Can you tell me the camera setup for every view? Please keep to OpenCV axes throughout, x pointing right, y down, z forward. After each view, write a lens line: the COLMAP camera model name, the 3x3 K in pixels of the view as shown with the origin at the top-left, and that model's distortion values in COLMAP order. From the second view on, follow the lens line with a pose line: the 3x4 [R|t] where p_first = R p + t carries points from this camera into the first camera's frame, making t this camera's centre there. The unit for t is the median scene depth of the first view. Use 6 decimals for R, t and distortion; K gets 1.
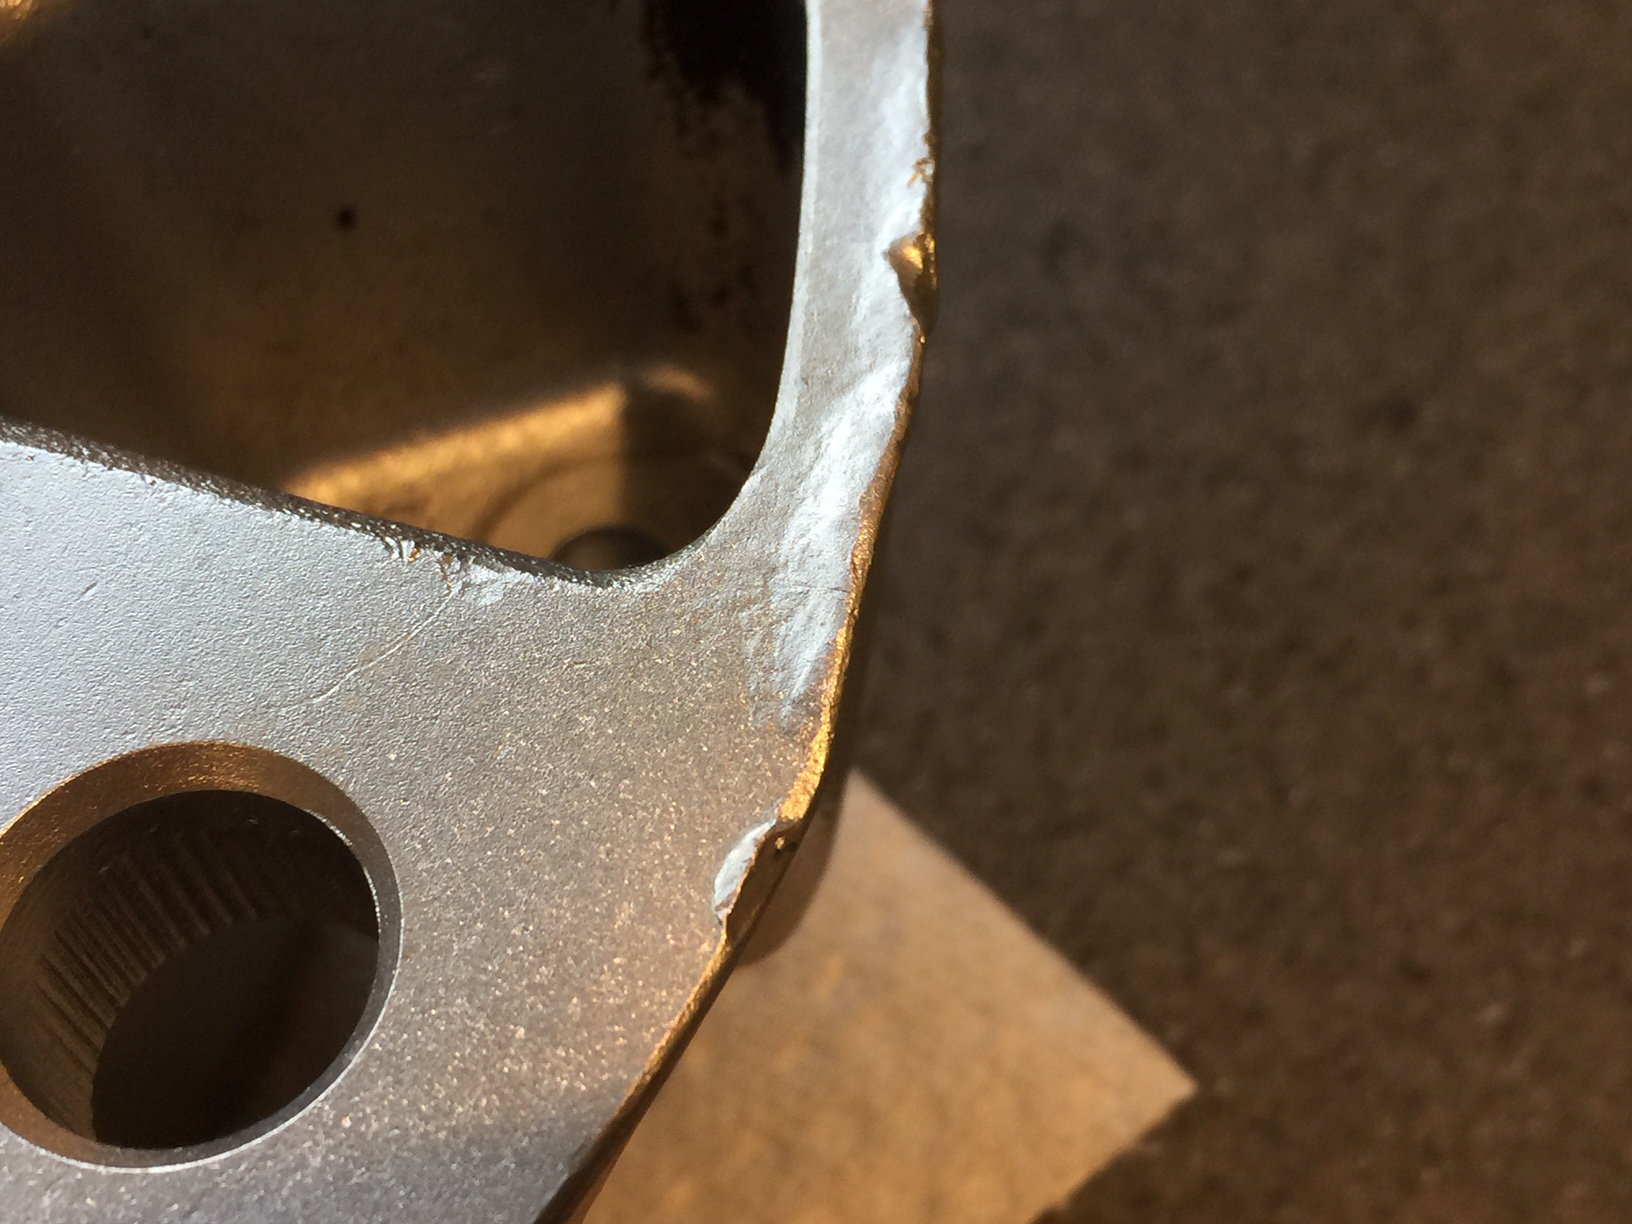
lens RADIAL K [[2226.7, 0, 816.5], [0, 2226.7, 613.0], [0, 0, 1]] dist [-0.031369, 0.000000]
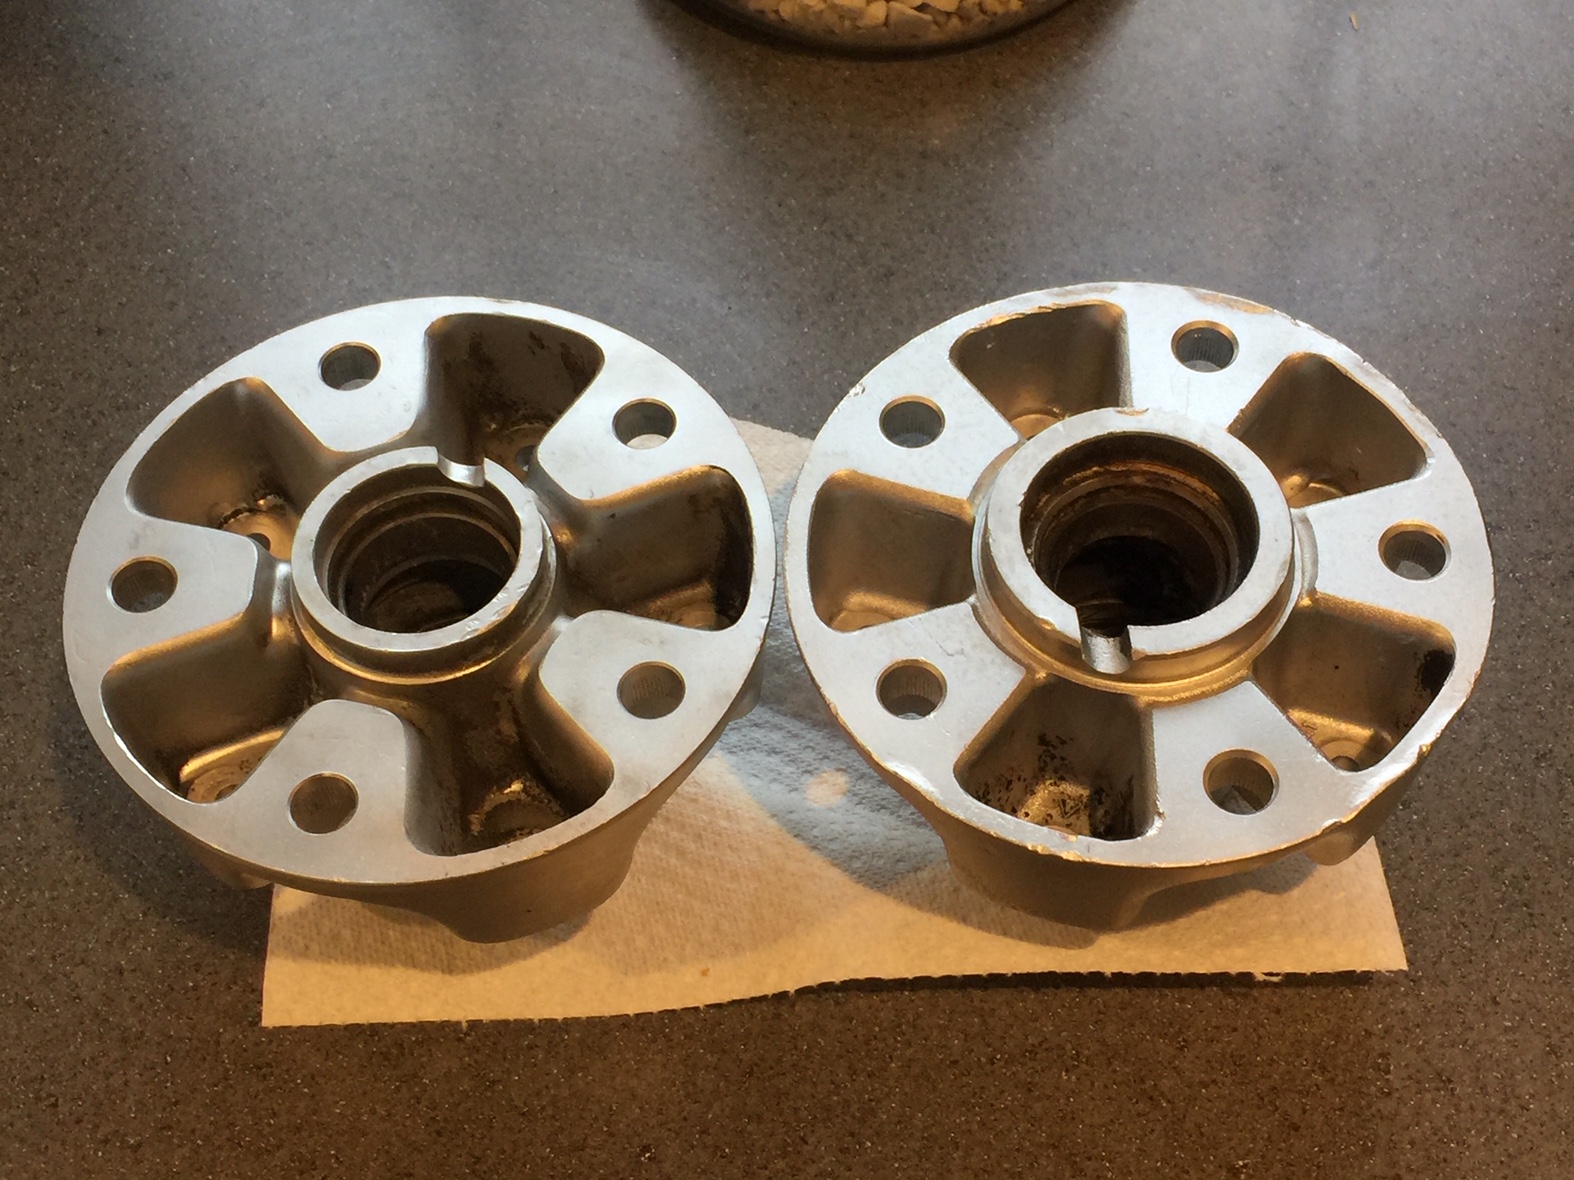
lens RADIAL K [[2147.5, 0, 785.8], [0, 2147.5, 592.0], [0, 0, 1]] dist [-0.031369, 0.000000]
pose [[0.779105, 0.510213, -0.364250, 0.382374], [-0.524946, 0.848588, 0.065813, -0.013725], [0.342677, 0.139936, 0.928973, -3.105225]]
